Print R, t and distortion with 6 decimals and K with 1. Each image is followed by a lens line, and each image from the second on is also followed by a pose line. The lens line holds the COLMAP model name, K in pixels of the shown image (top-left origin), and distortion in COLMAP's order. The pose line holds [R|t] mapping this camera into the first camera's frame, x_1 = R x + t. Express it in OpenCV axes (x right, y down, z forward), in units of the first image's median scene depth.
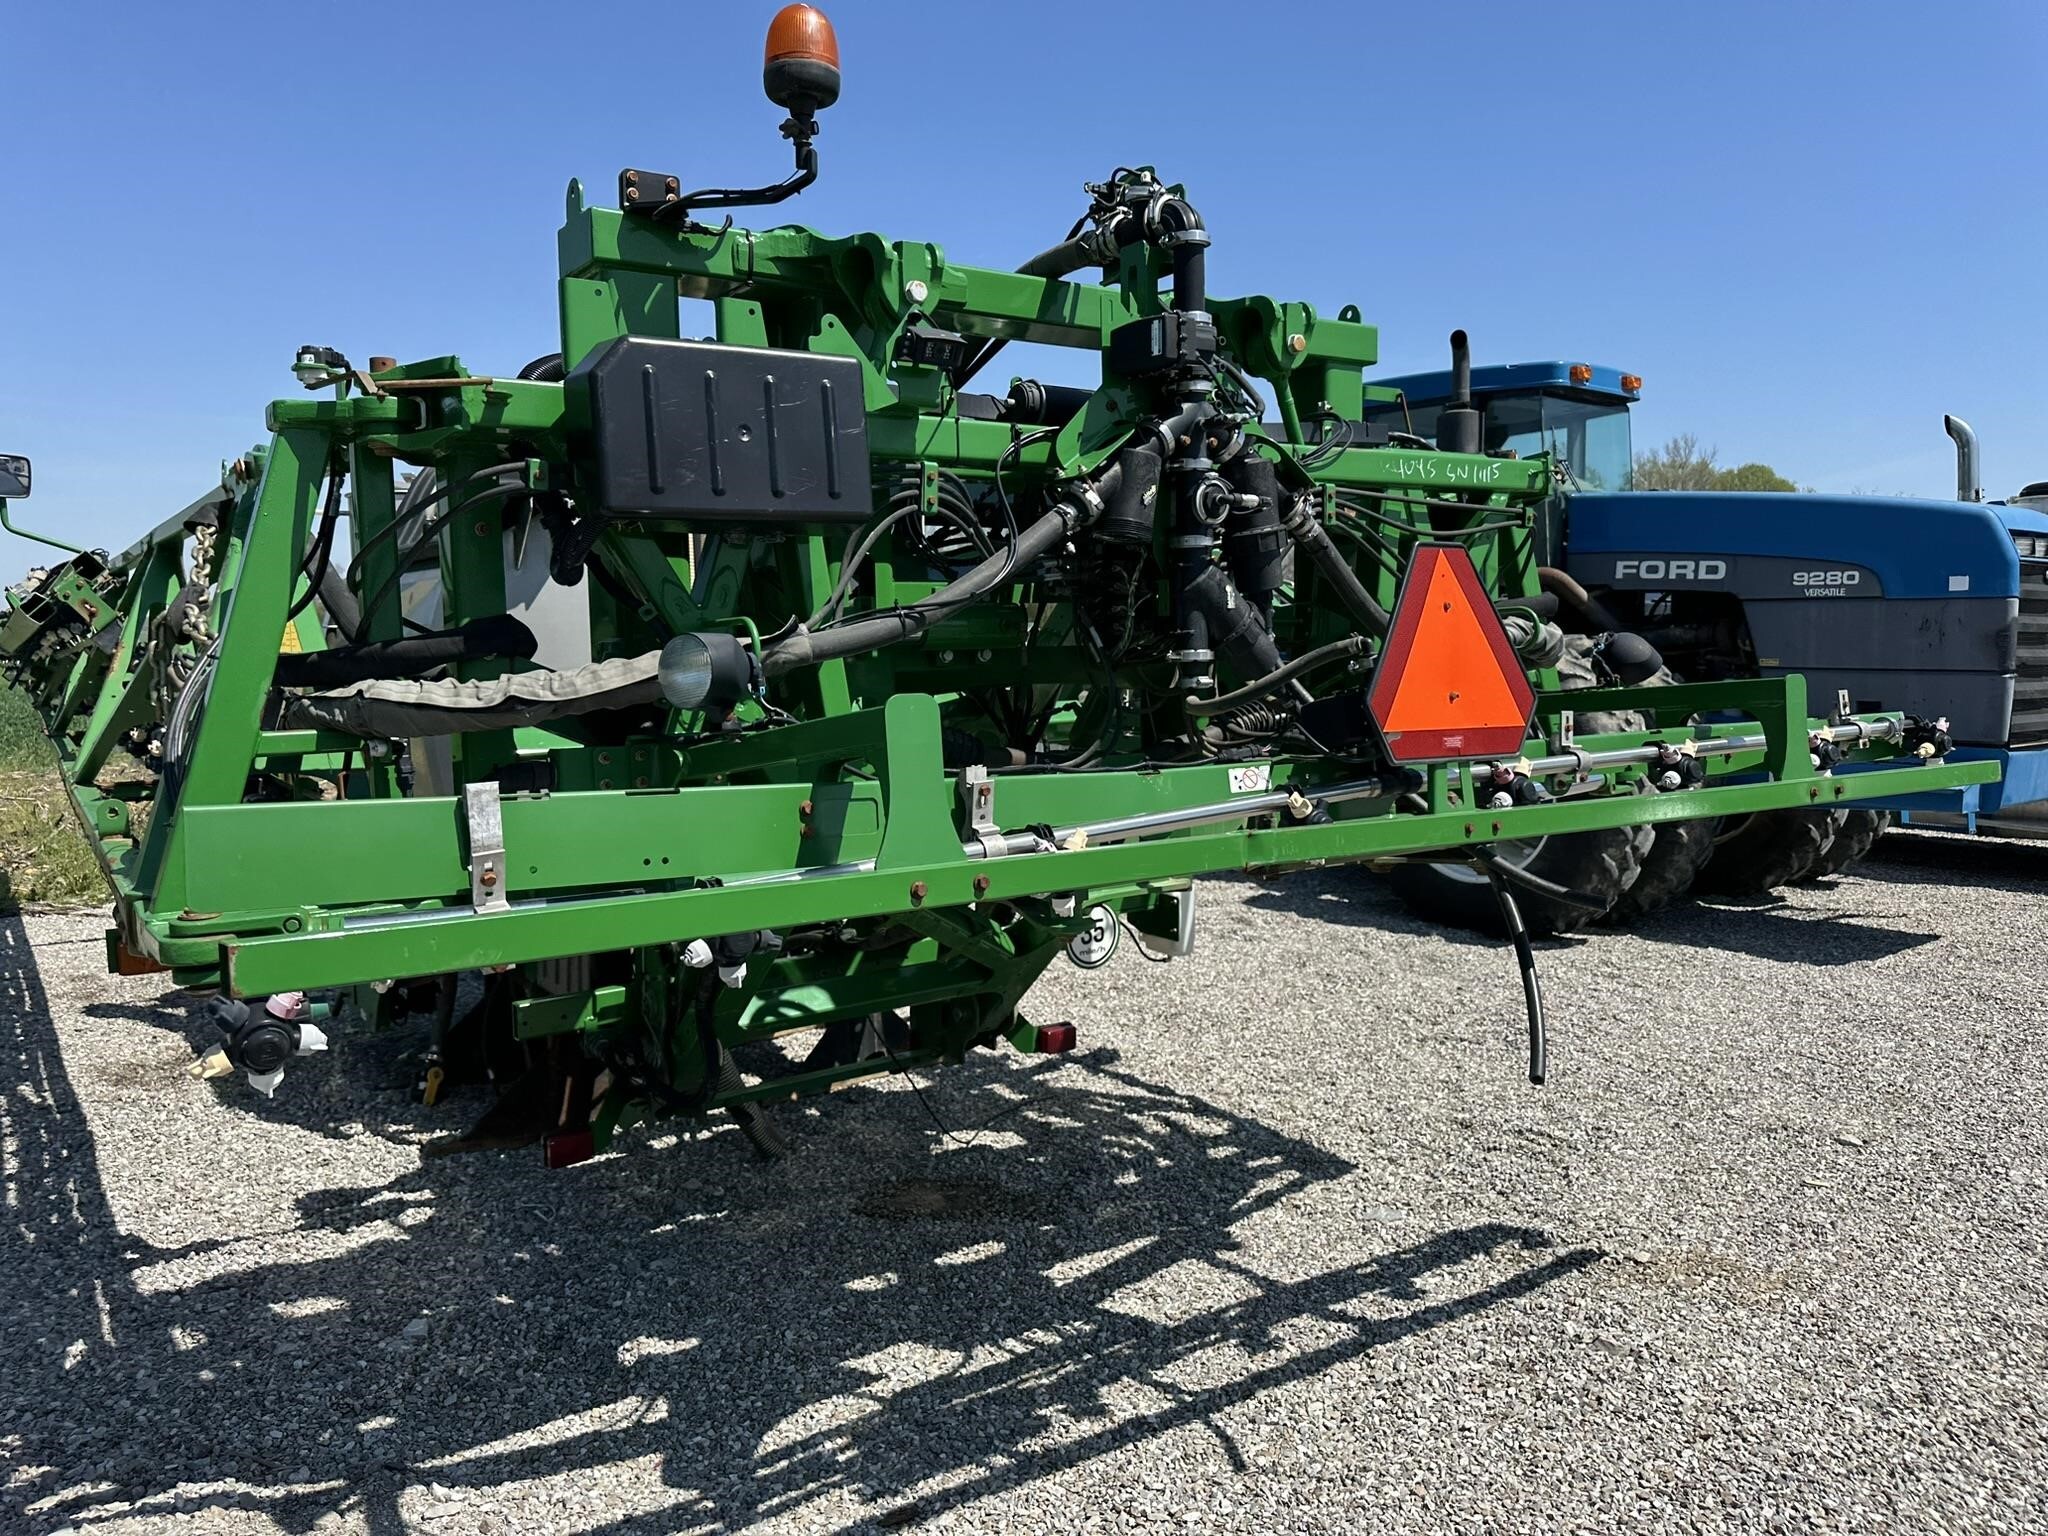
lens RADIAL K [[1447.3, 0, 1015.3], [0, 1447.3, 762.3], [0, 0, 1]] dist [0.165388, -0.284553]
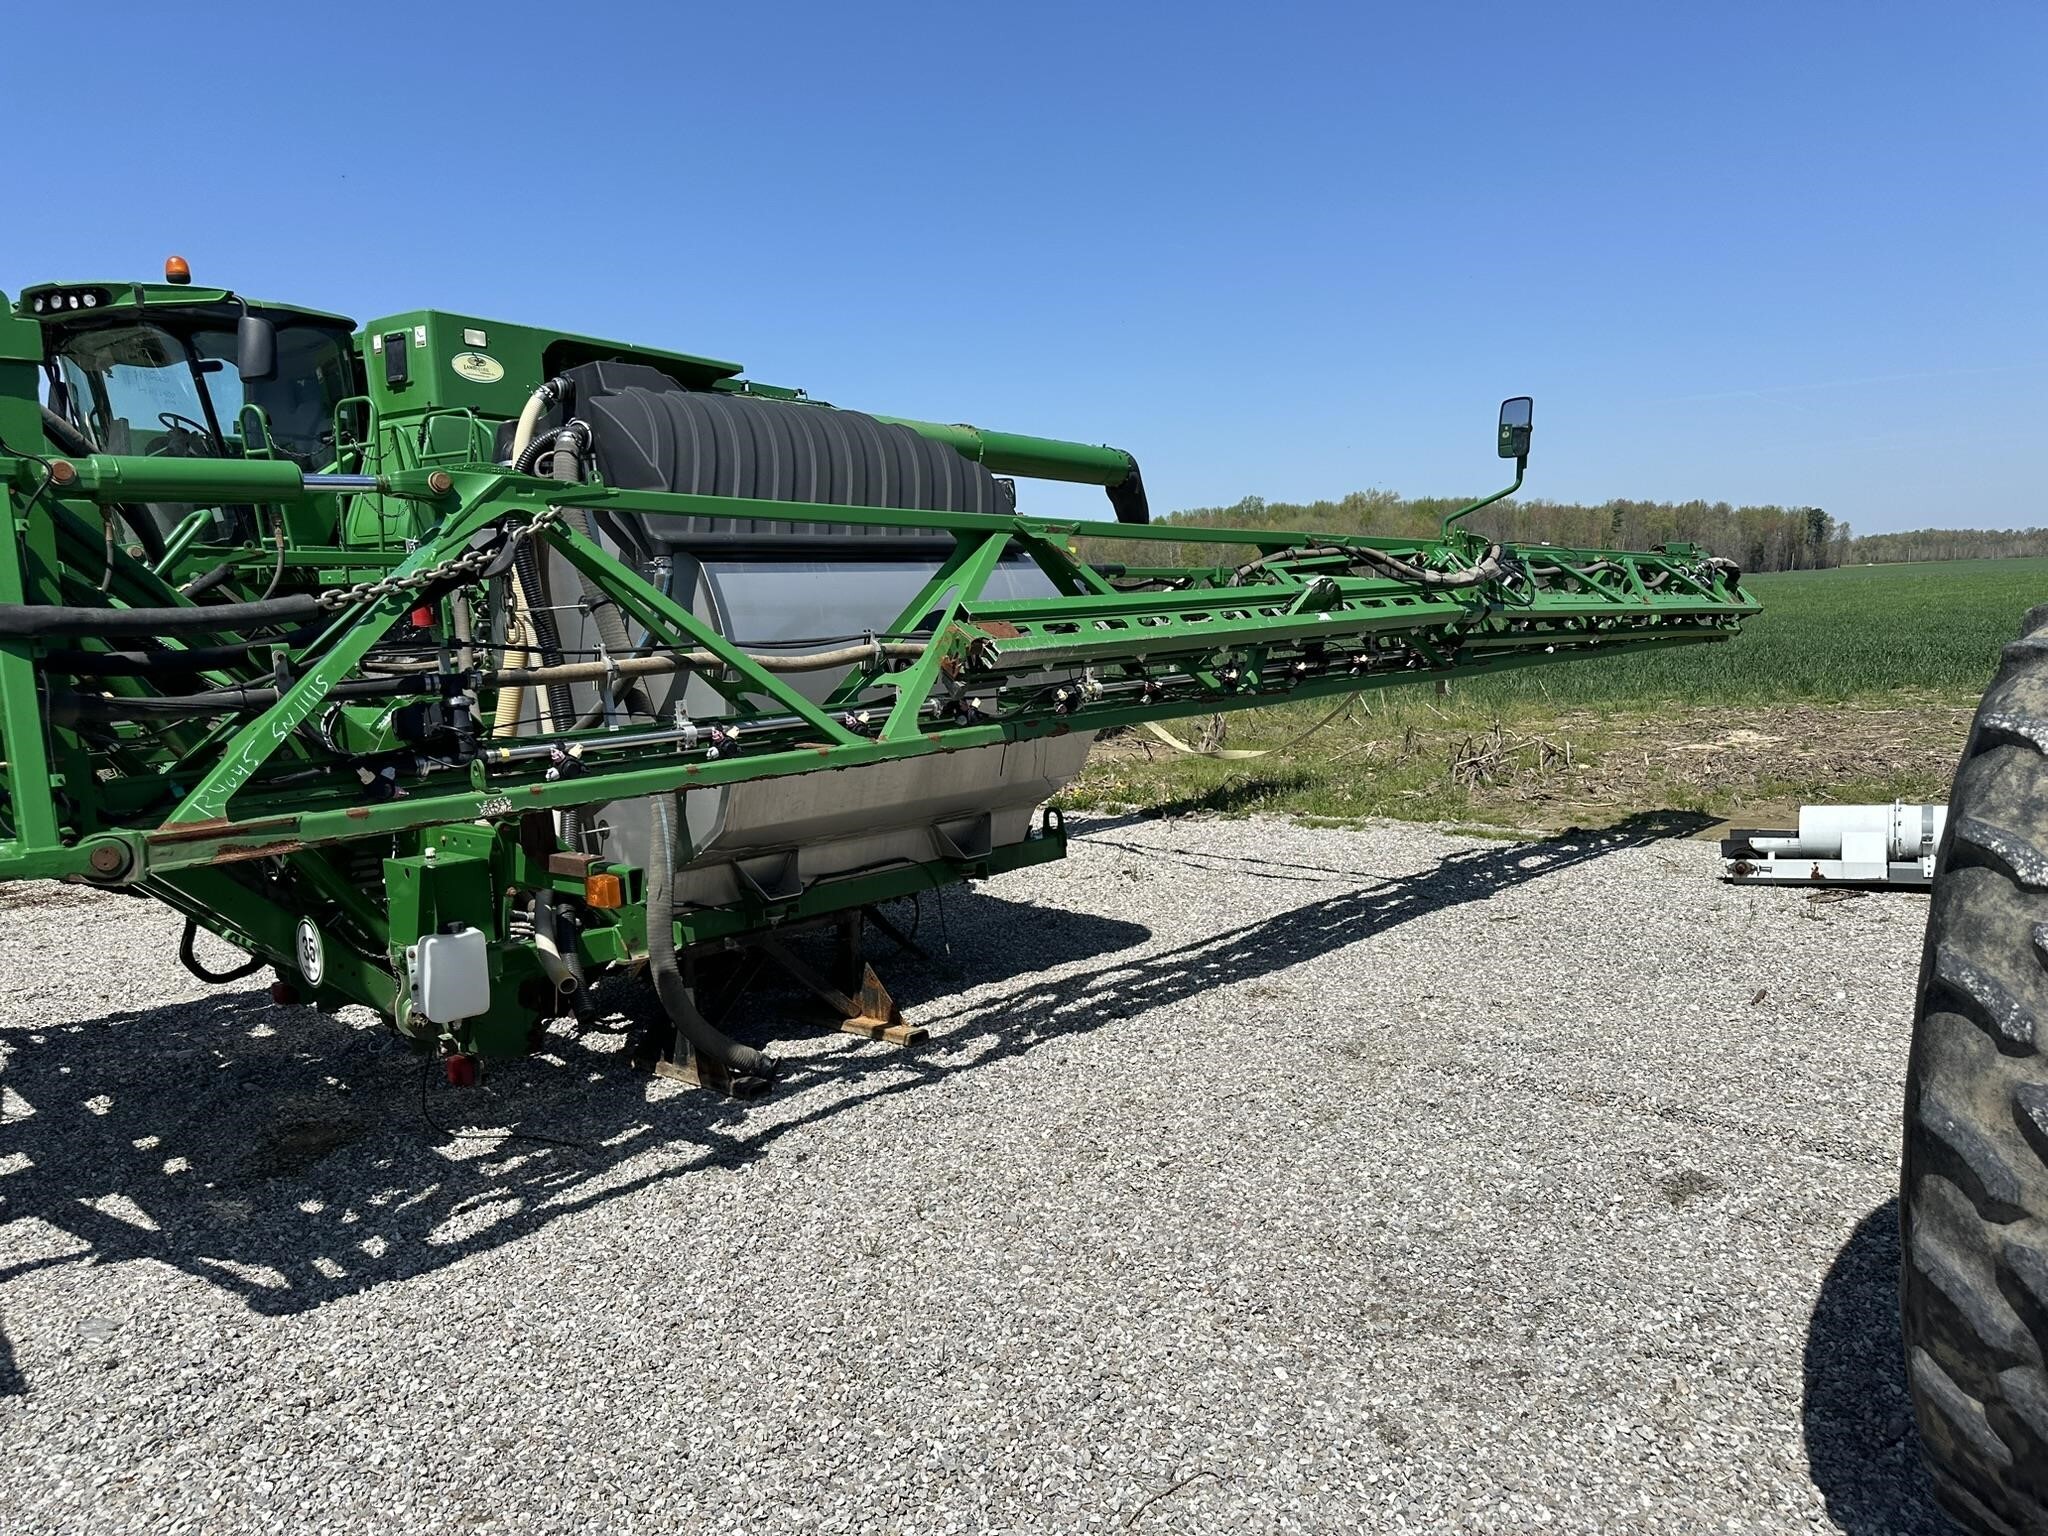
lens RADIAL K [[1429.2, 0, 1014.4], [0, 1429.2, 779.3], [0, 0, 1]] dist [0.070043, -0.091841]
pose [[0.173963, 0.115745, -0.977926, 1.417307], [-0.049000, 0.992856, 0.108796, -0.166014], [0.983532, 0.028992, 0.178391, 1.701908]]
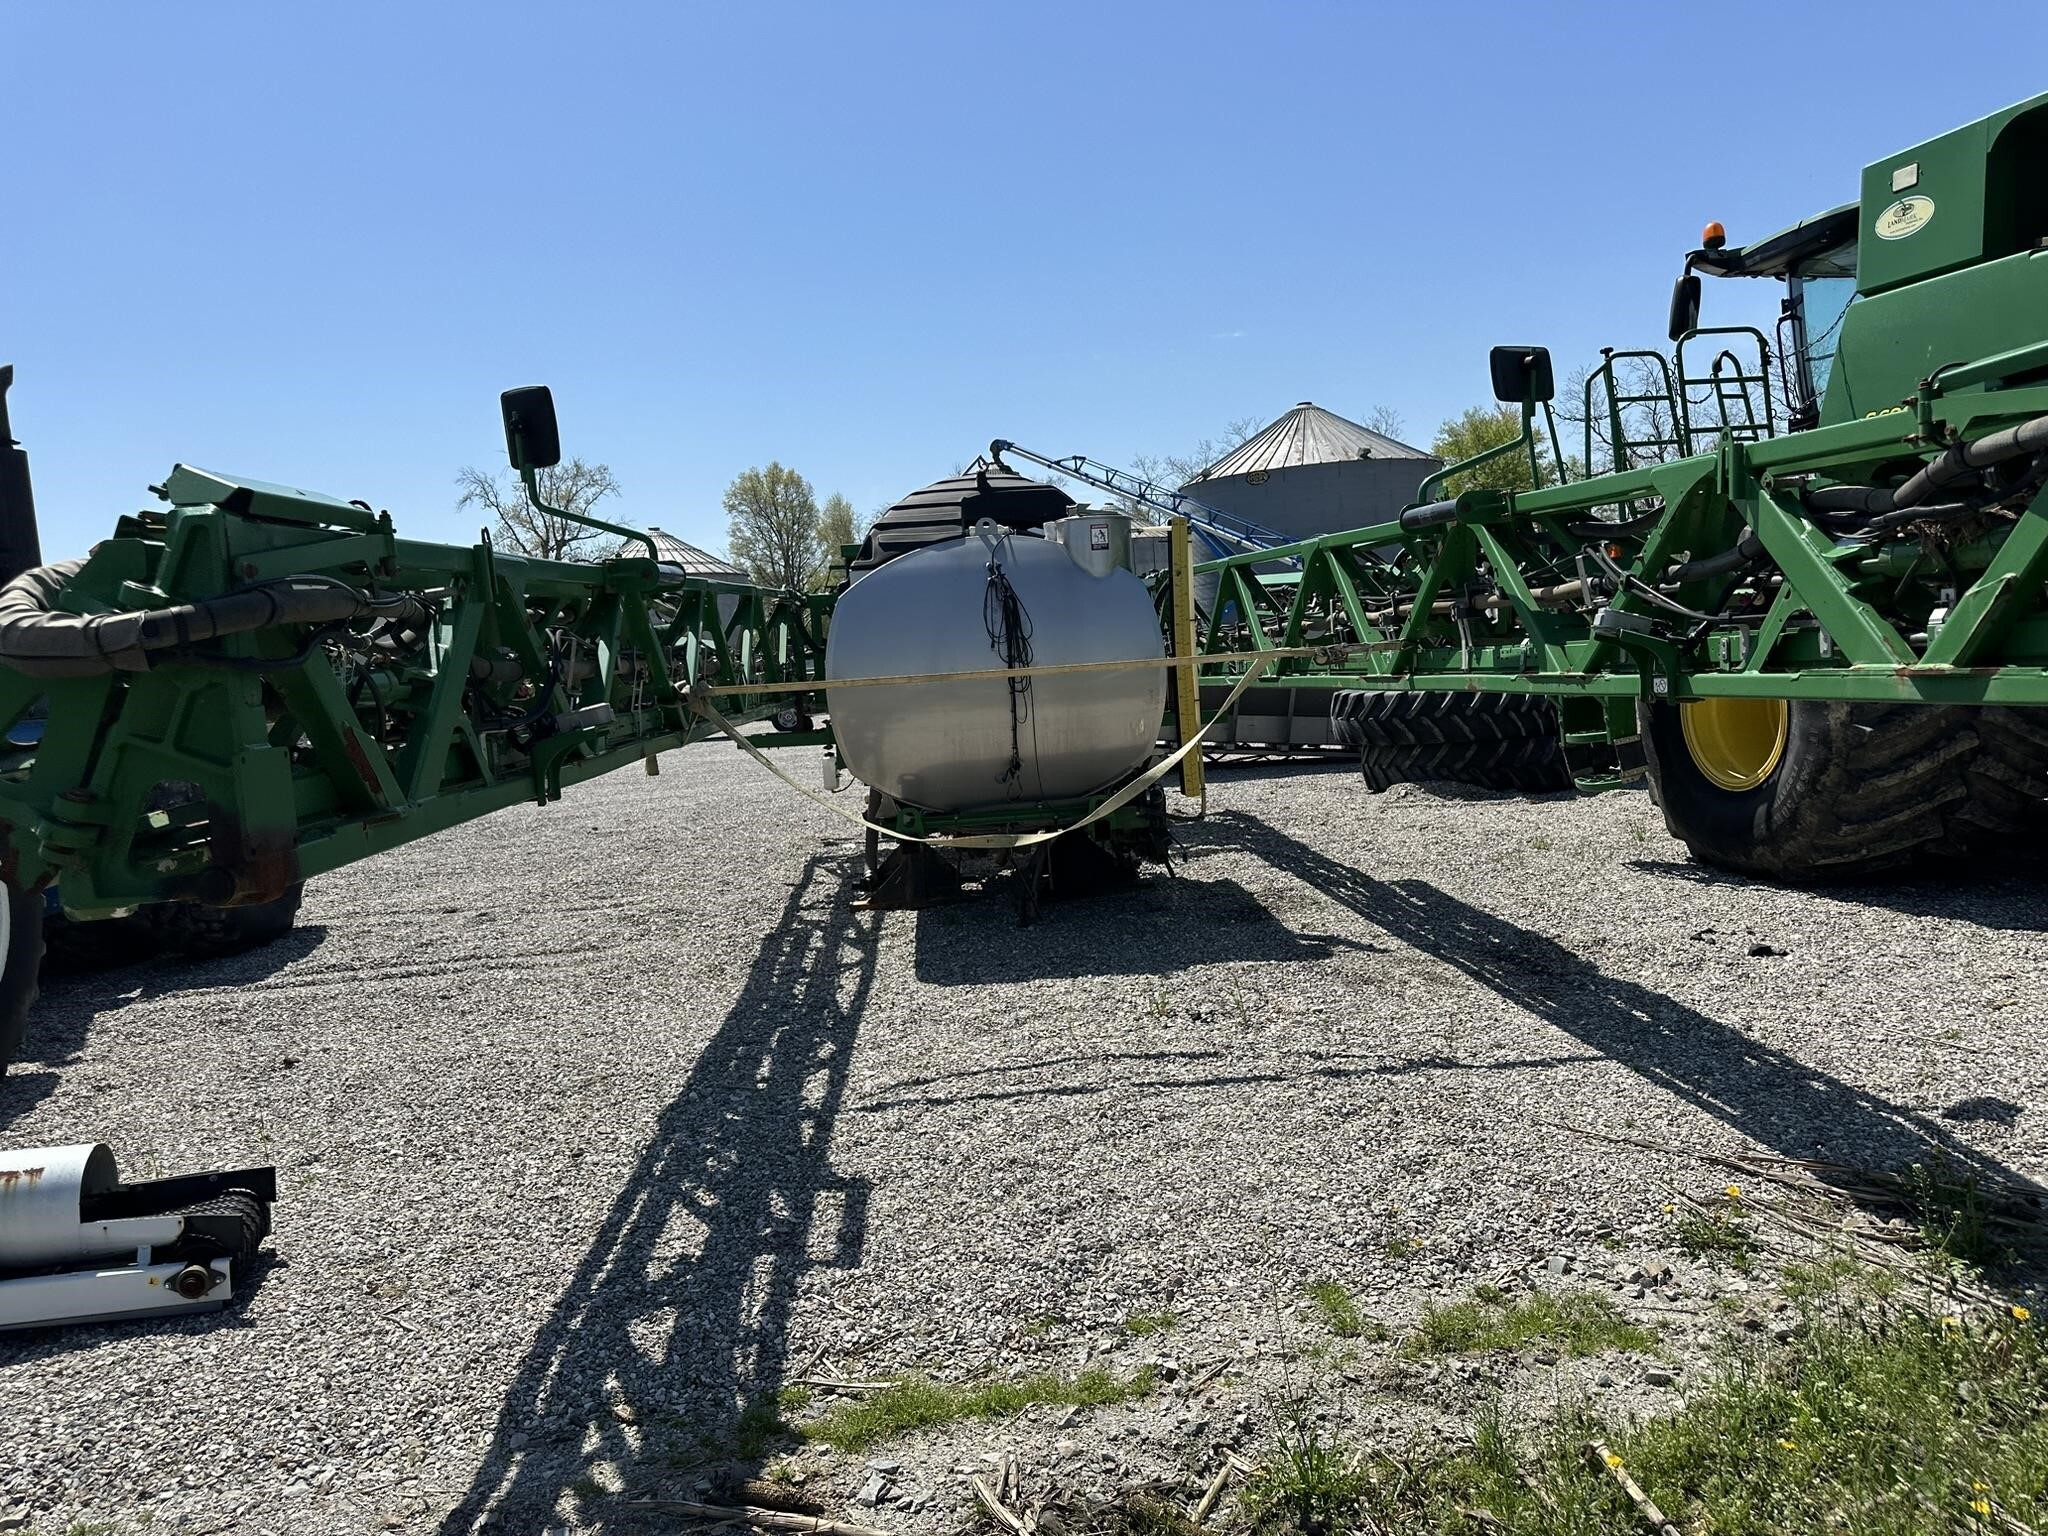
lens RADIAL K [[1439.9, 0, 1017.6], [0, 1439.9, 763.9], [0, 0, 1]] dist [0.122637, -0.178135]
pose [[-0.850620, 0.013085, 0.525618, -1.905457], [0.112472, 0.981078, 0.157592, -0.321029], [-0.513610, 0.193168, -0.835997, 3.935933]]
